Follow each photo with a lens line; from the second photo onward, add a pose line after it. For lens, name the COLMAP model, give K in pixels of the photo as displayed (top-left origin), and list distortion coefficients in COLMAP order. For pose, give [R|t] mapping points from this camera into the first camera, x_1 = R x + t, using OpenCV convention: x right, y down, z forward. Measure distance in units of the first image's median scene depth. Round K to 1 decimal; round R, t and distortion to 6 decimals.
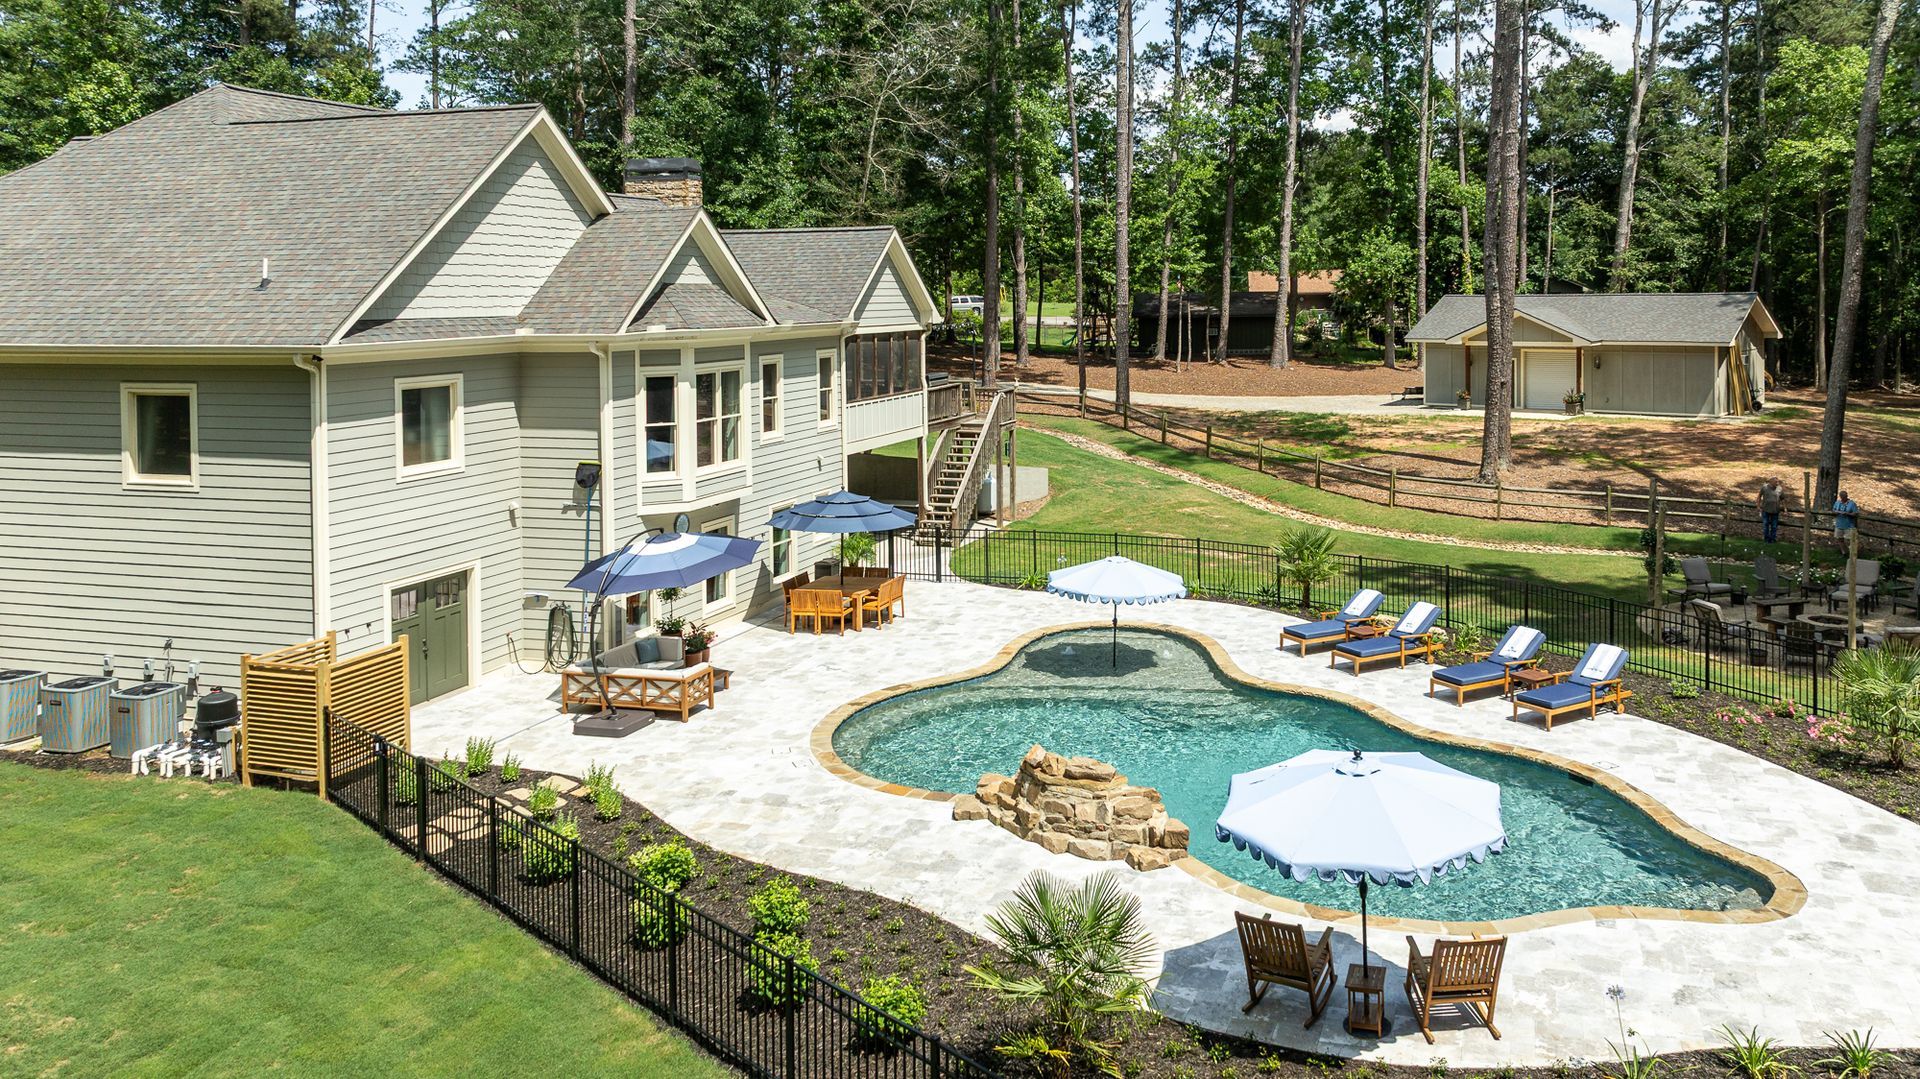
lens RADIAL K [[1402.5, 0, 1150.0], [0, 1402.5, 412.0], [0, 0, 1]] dist [0.014444, -0.008107]
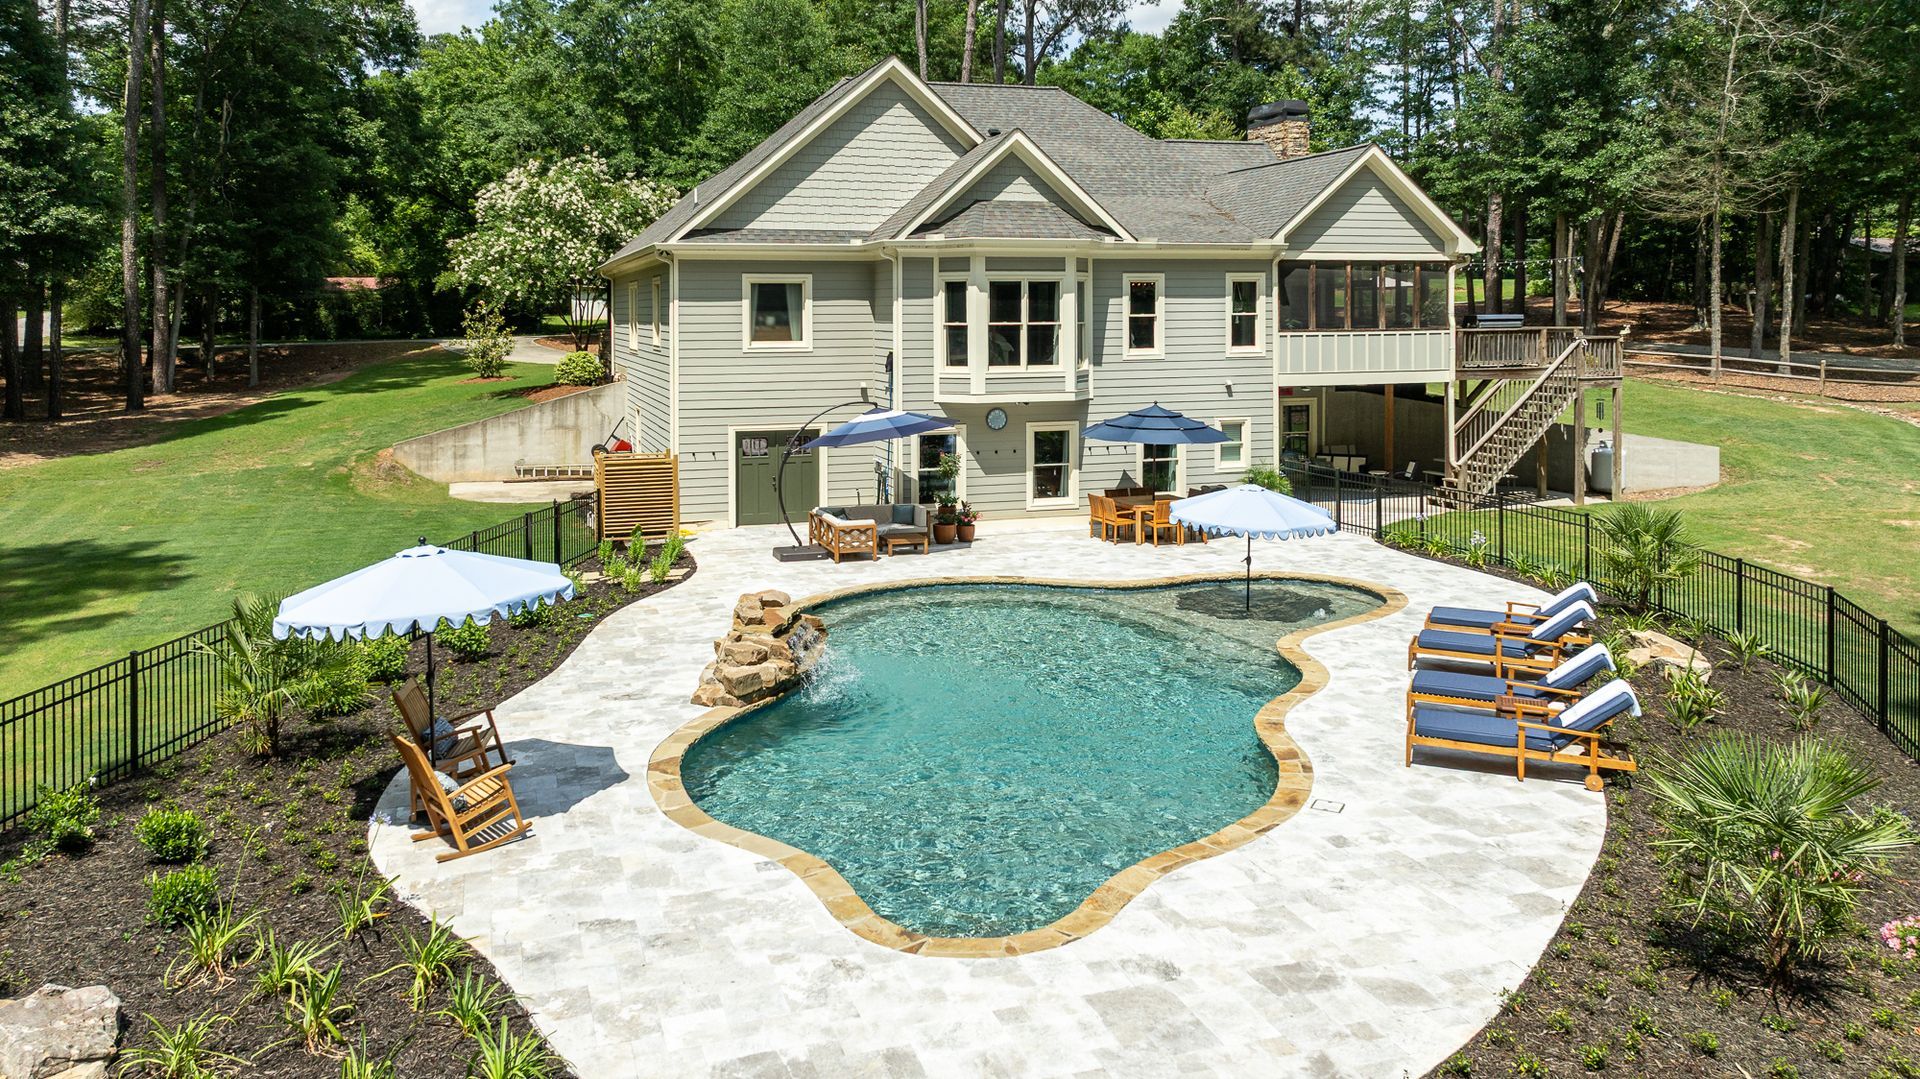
lens RADIAL K [[1388.0, 0, 947.7], [0, 1388.0, 433.4], [0, 0, 1]] dist [0.001549, 0.009901]
pose [[0.551553, 0.078269, -0.830460, 0.593392], [-0.068561, 0.996473, 0.048380, 0.043472], [0.831317, 0.030253, 0.554974, 0.375471]]
